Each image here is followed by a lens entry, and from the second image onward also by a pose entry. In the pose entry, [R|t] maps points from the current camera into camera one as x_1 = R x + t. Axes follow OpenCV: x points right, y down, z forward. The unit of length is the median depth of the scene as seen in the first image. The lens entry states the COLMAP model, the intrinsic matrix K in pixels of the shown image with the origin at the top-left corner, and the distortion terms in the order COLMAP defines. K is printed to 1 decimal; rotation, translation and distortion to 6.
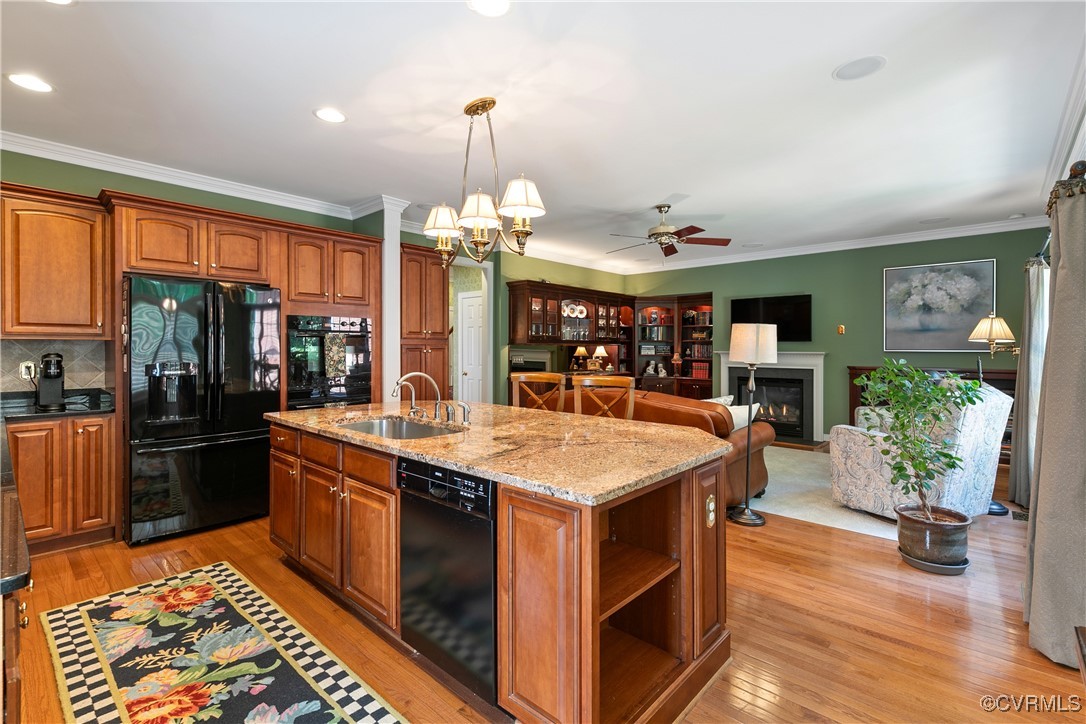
lens RADIAL K [[507.4, 0, 543.7], [0, 507.4, 348.7], [0, 0, 1]] dist [0.014226, -0.000149]
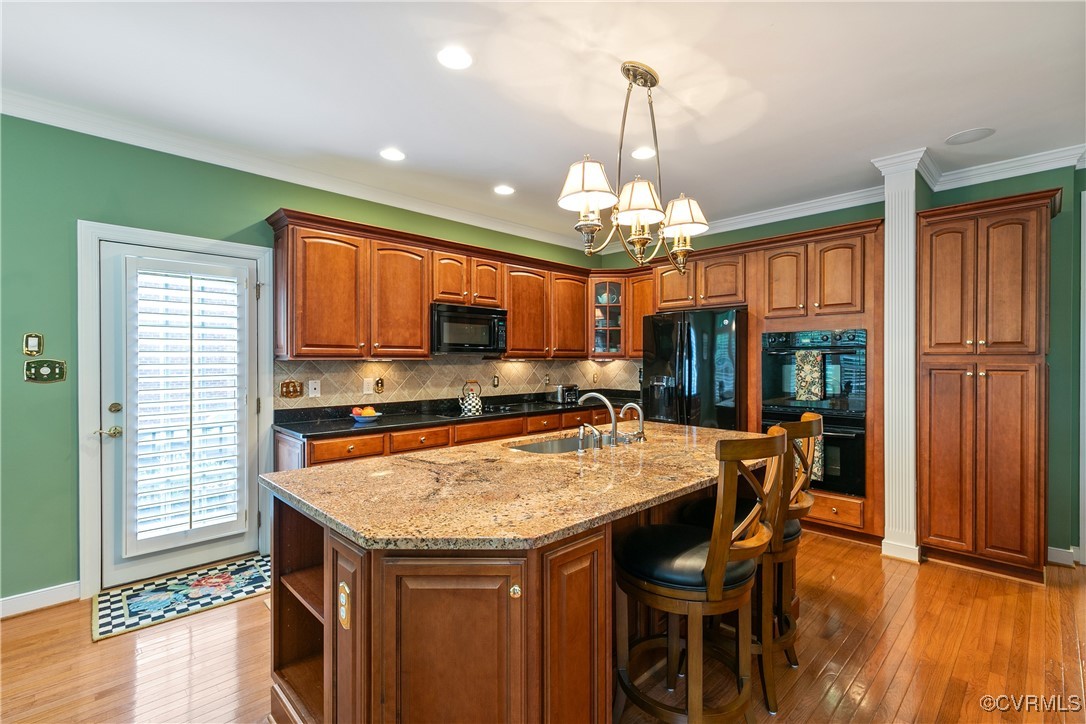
lens RADIAL K [[492.9, 0, 540.6], [0, 492.9, 363.7], [0, 0, 1]] dist [0.008853, -0.000947]
pose [[-0.068630, 0.006923, -0.997618, 0.504906], [-0.003978, 0.999966, 0.007213, -0.012597], [0.997634, 0.004463, -0.068600, 0.665268]]
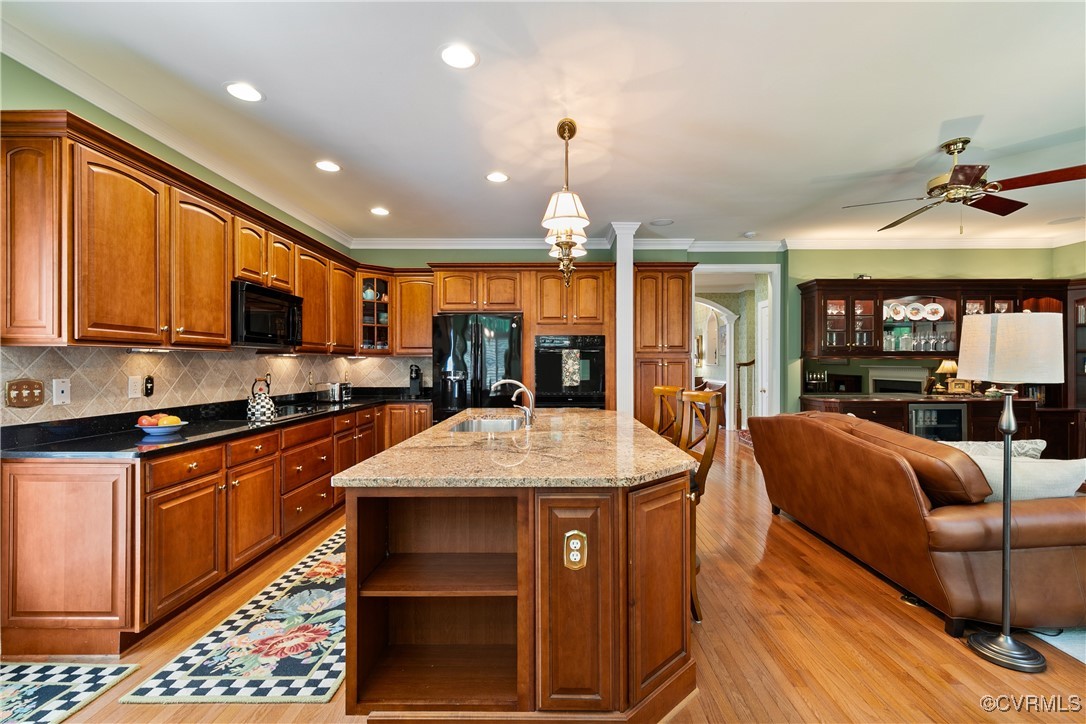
lens RADIAL K [[492.9, 0, 540.6], [0, 492.9, 363.7], [0, 0, 1]] dist [0.008853, -0.000947]
pose [[0.653228, -0.002639, -0.757157, 0.454497], [-0.001917, 0.999985, -0.005139, 0.010842], [0.757159, 0.004808, 0.653213, 0.218047]]
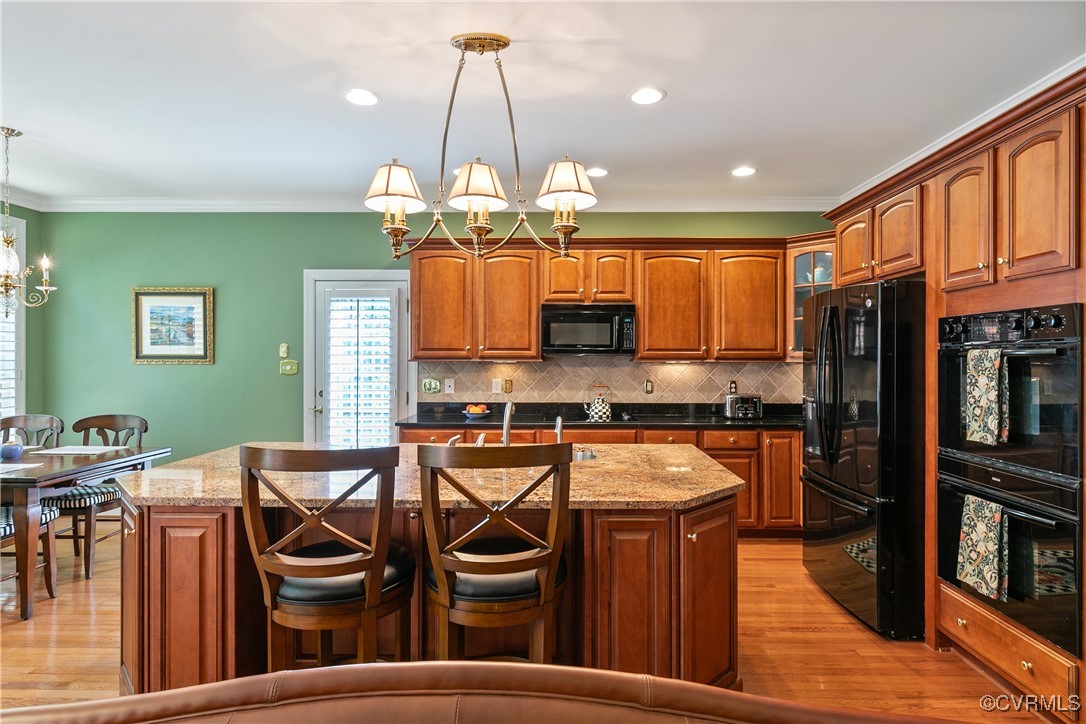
lens RADIAL K [[557.4, 0, 543.0], [0, 557.4, 362.0], [0, 0, 1]] dist [0.002682, 0.000528]
pose [[-0.755906, 0.002070, -0.654677, 0.242058], [-0.005485, 0.999940, 0.009494, -0.022466], [0.654658, 0.010767, -0.755849, 1.232901]]
